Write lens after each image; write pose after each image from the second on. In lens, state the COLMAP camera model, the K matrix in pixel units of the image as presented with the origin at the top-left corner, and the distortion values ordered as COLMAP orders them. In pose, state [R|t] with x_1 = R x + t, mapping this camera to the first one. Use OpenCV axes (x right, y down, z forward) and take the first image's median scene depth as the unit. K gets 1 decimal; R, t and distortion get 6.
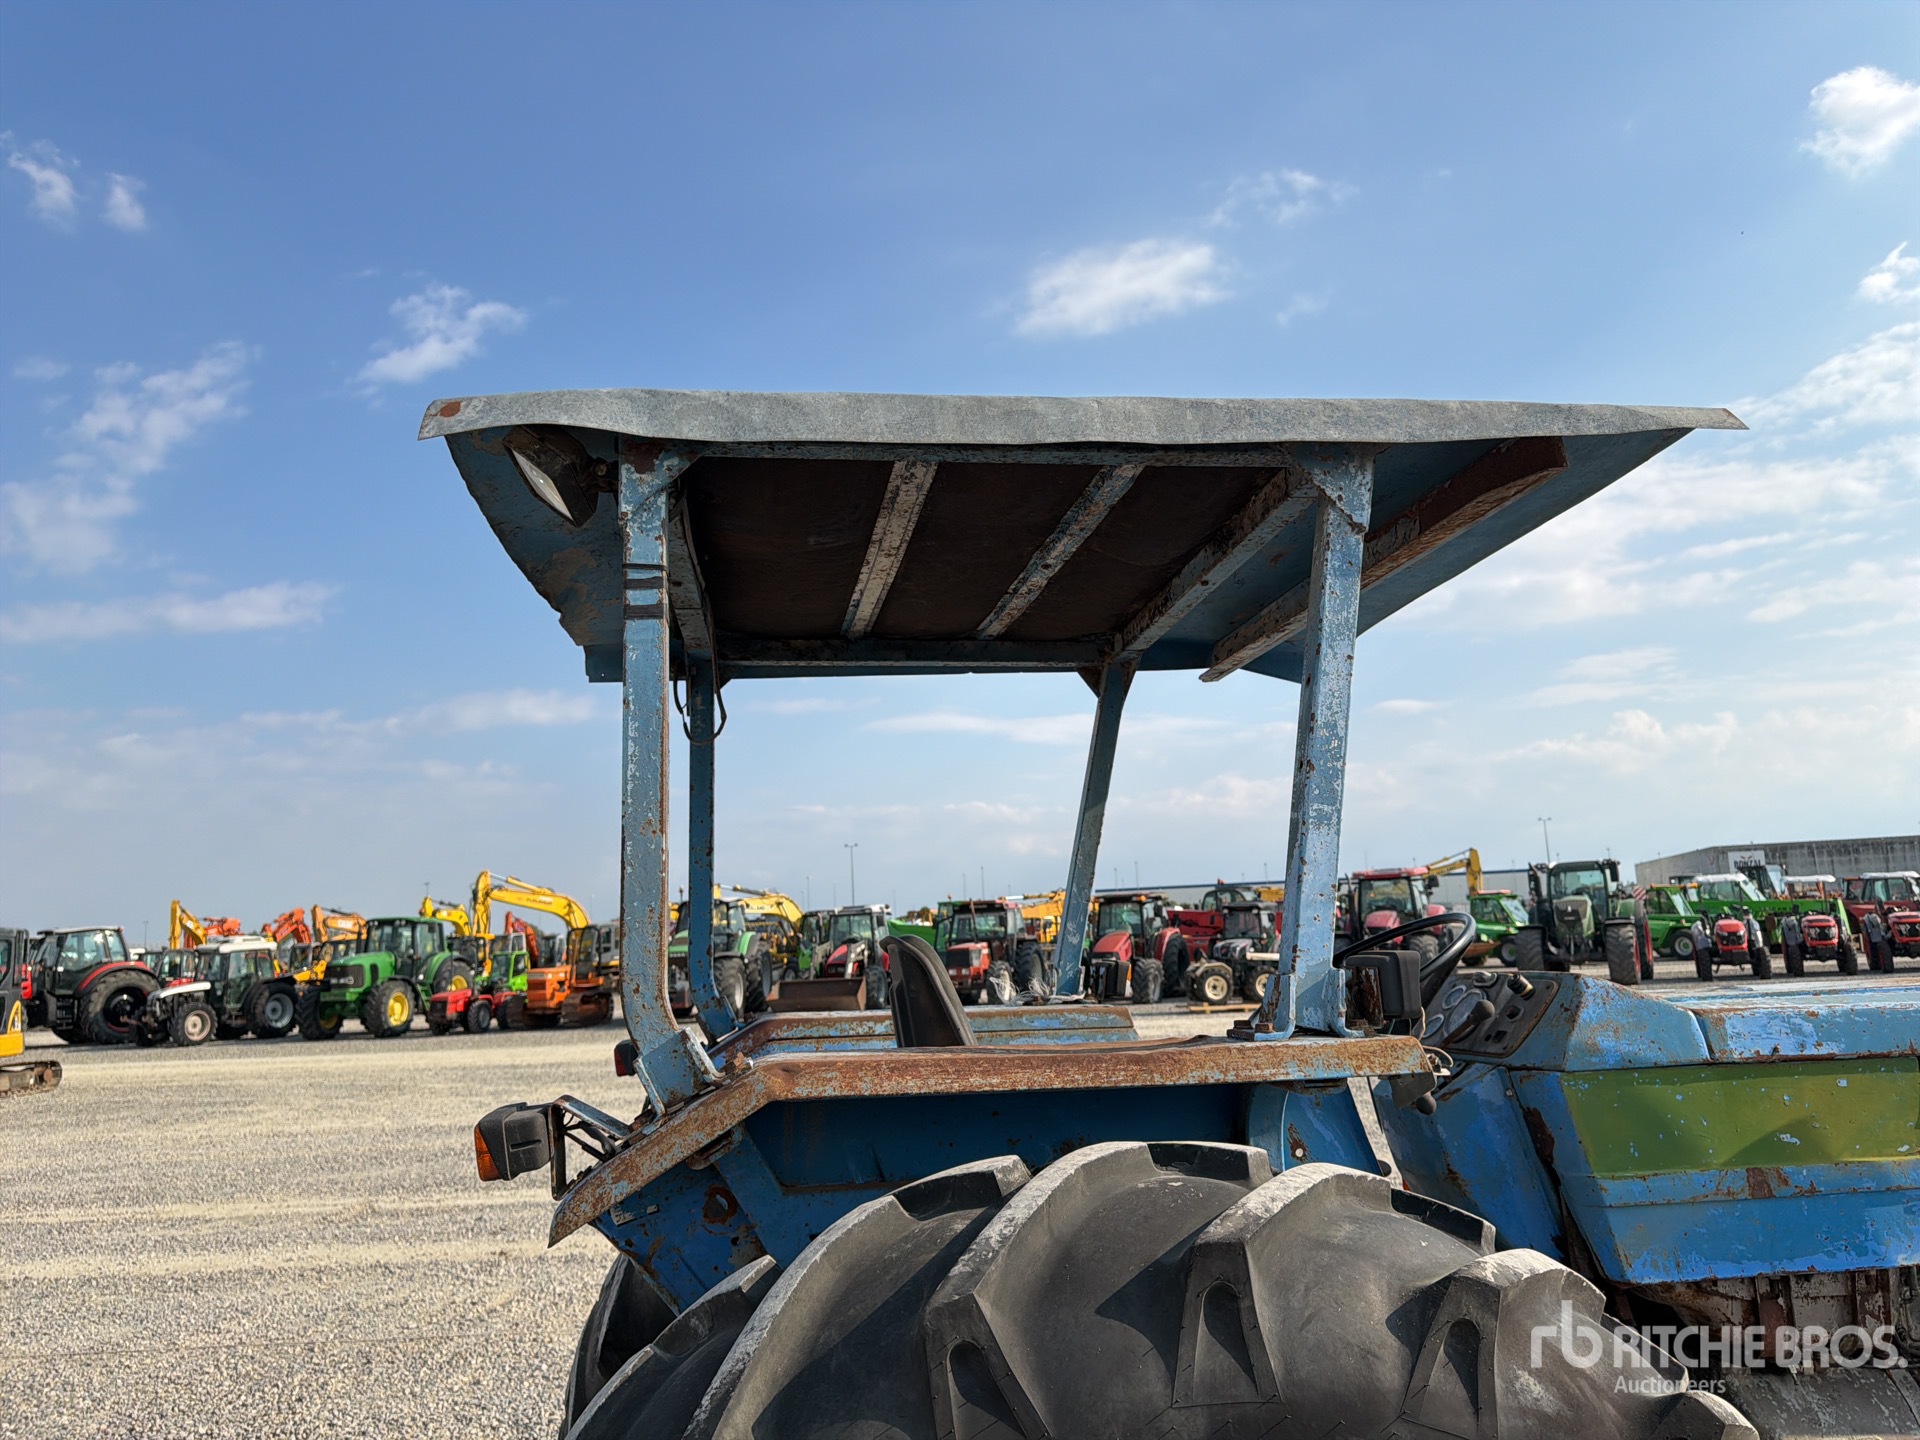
lens RADIAL K [[1372.0, 0, 960.9], [0, 1372.0, 736.6], [0, 0, 1]] dist [0.072516, -0.104185]
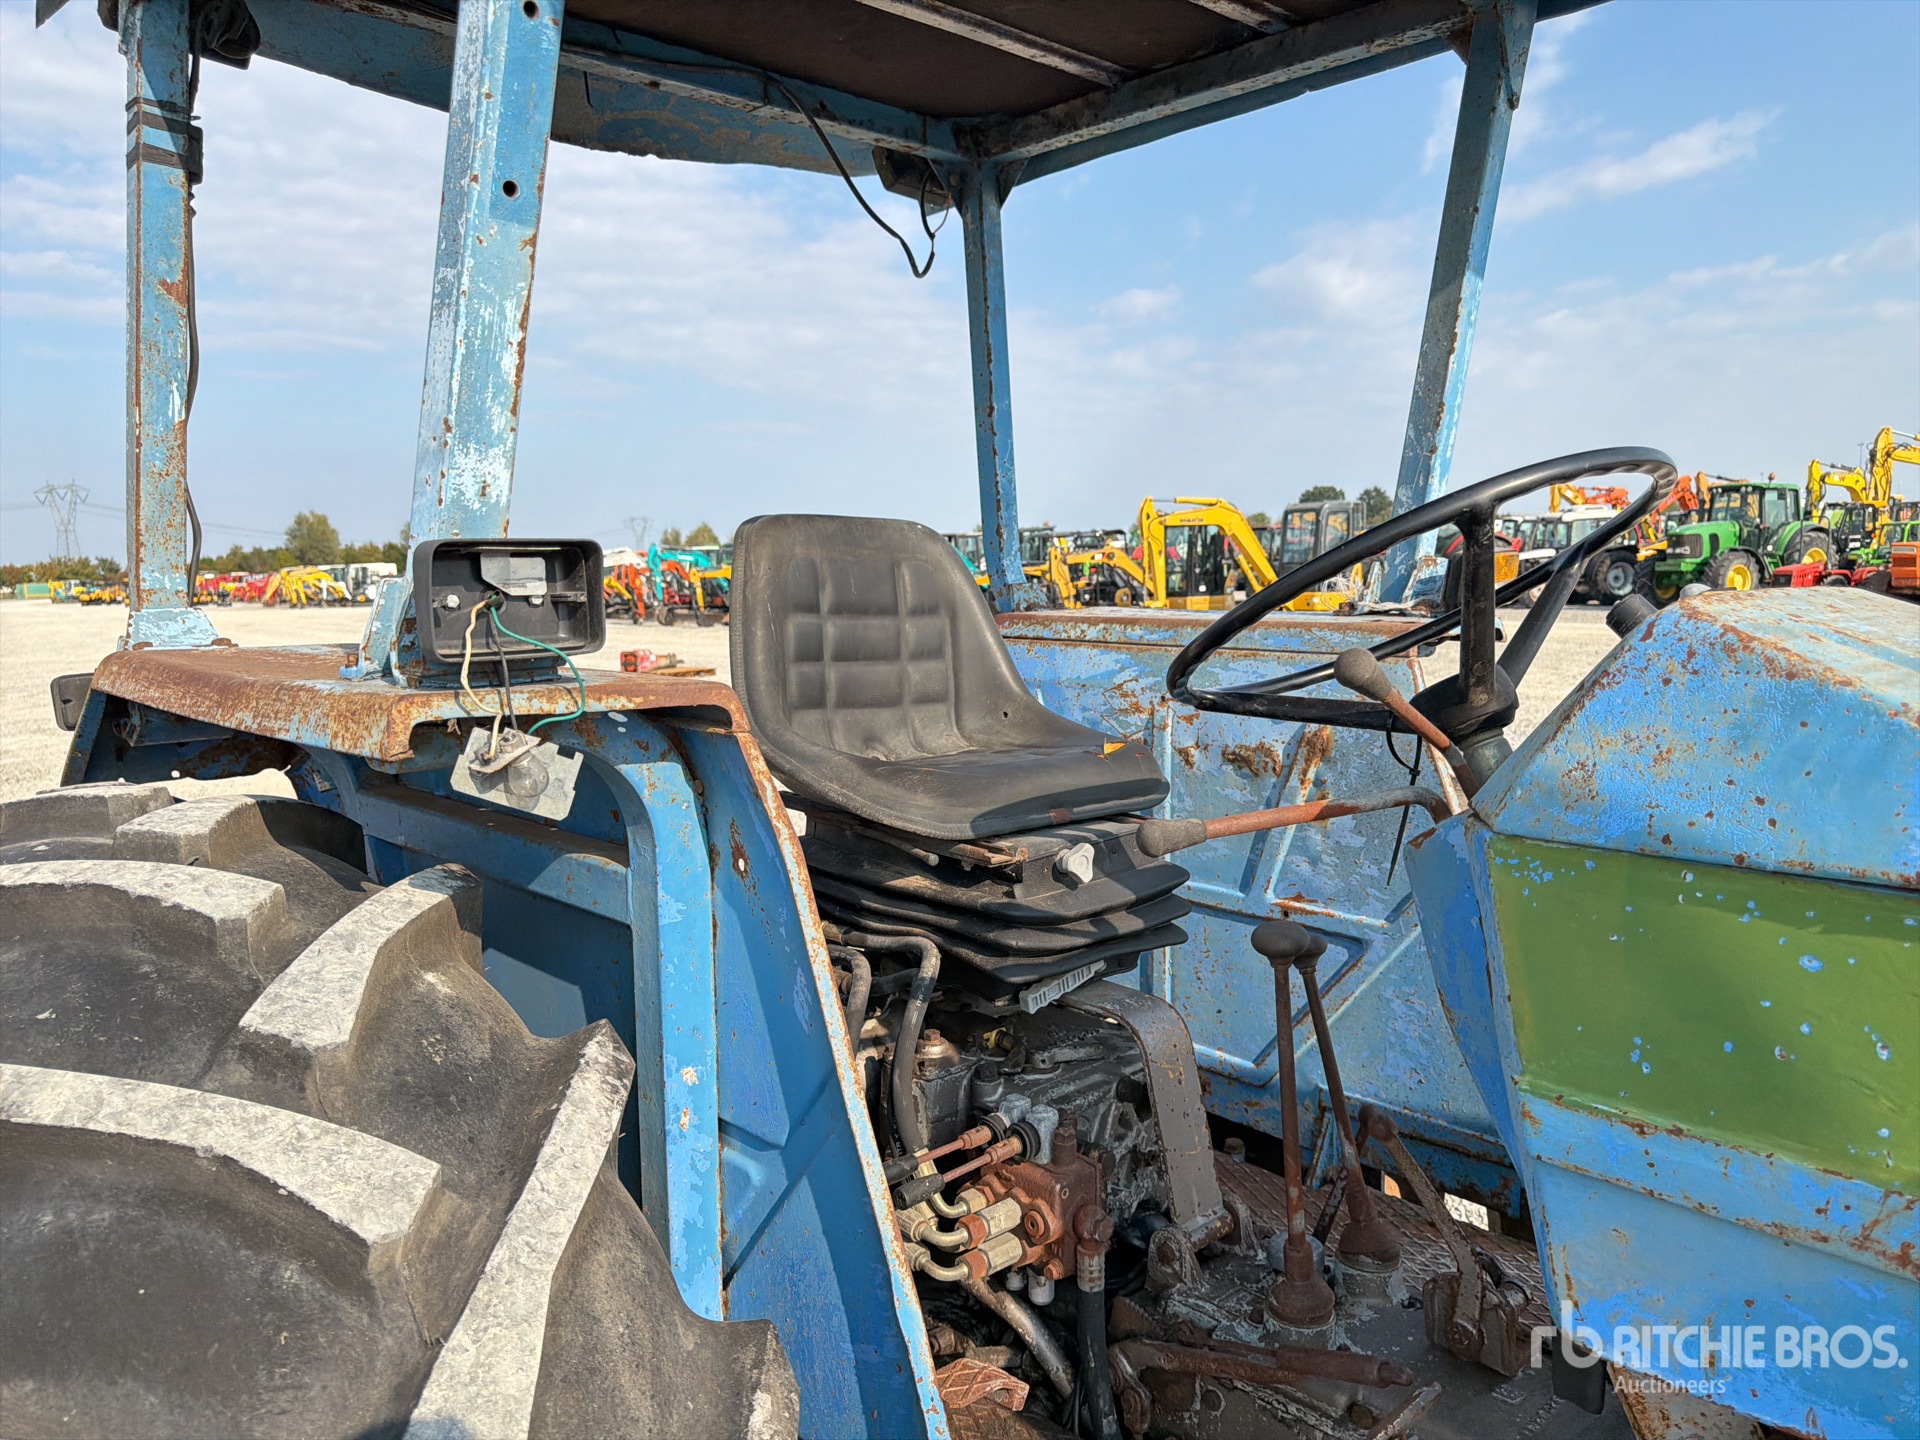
lens RADIAL K [[1360.0, 0, 980.1], [0, 1360.0, 740.7], [0, 0, 1]] dist [0.057245, -0.071389]
pose [[0.589629, 0.128864, -0.797328, 0.047769], [0.123075, 0.961326, 0.246384, 0.006844], [0.798242, -0.243406, 0.550966, 0.047342]]
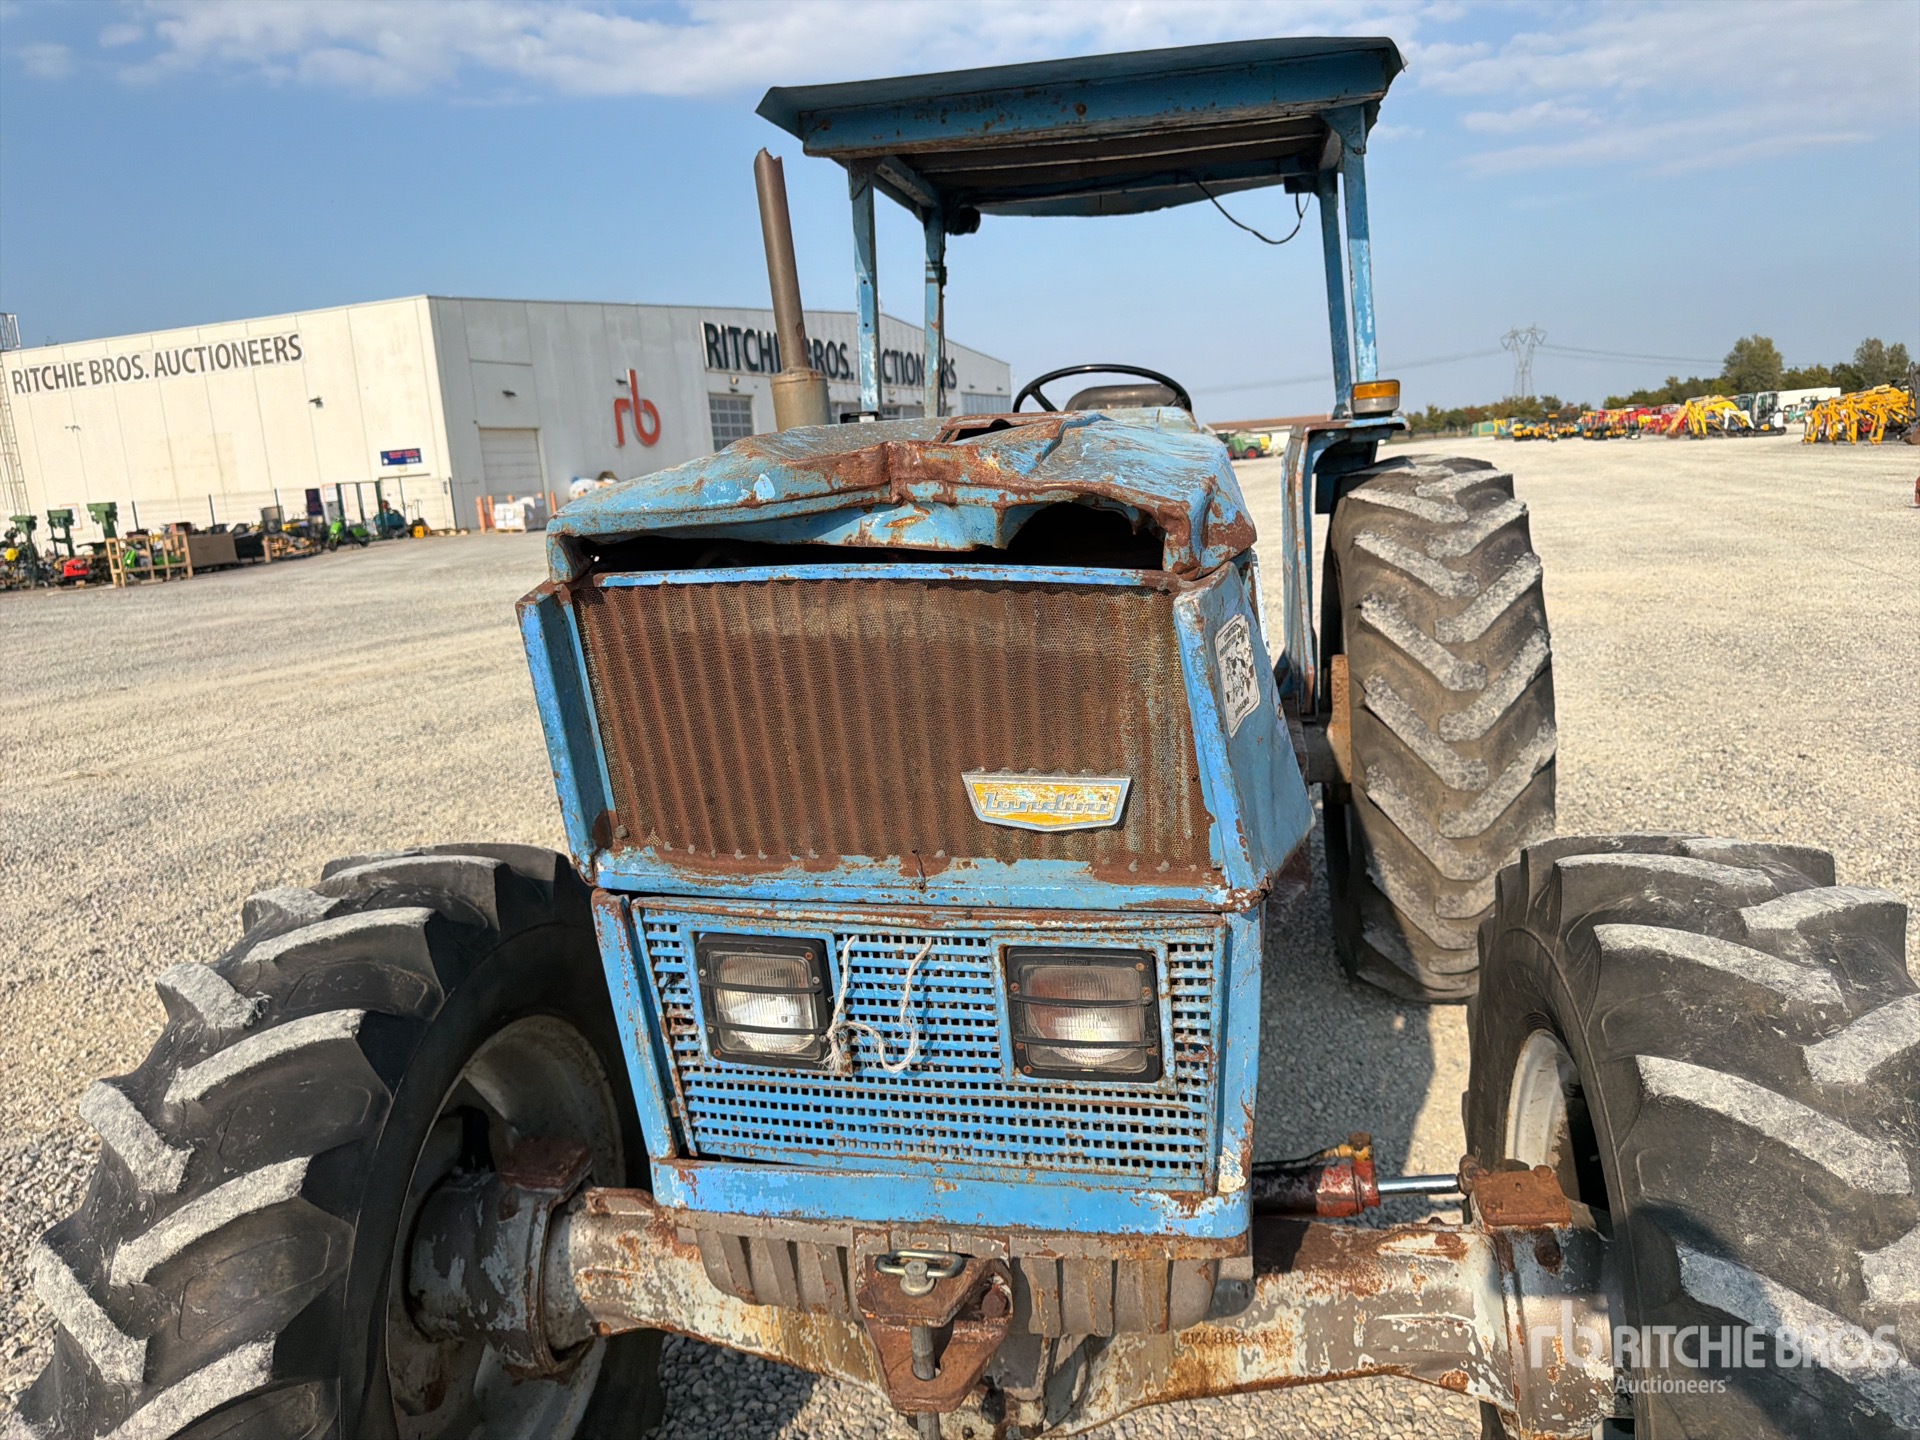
lens RADIAL K [[1376.5, 0, 967.5], [0, 1376.5, 714.4], [0, 0, 1]] dist [0.055815, -0.056283]
pose [[-0.320958, 0.230534, -0.918608, 0.137371], [0.211048, 0.962944, 0.167922, 0.016412], [0.923279, -0.139974, -0.357718, 0.106821]]
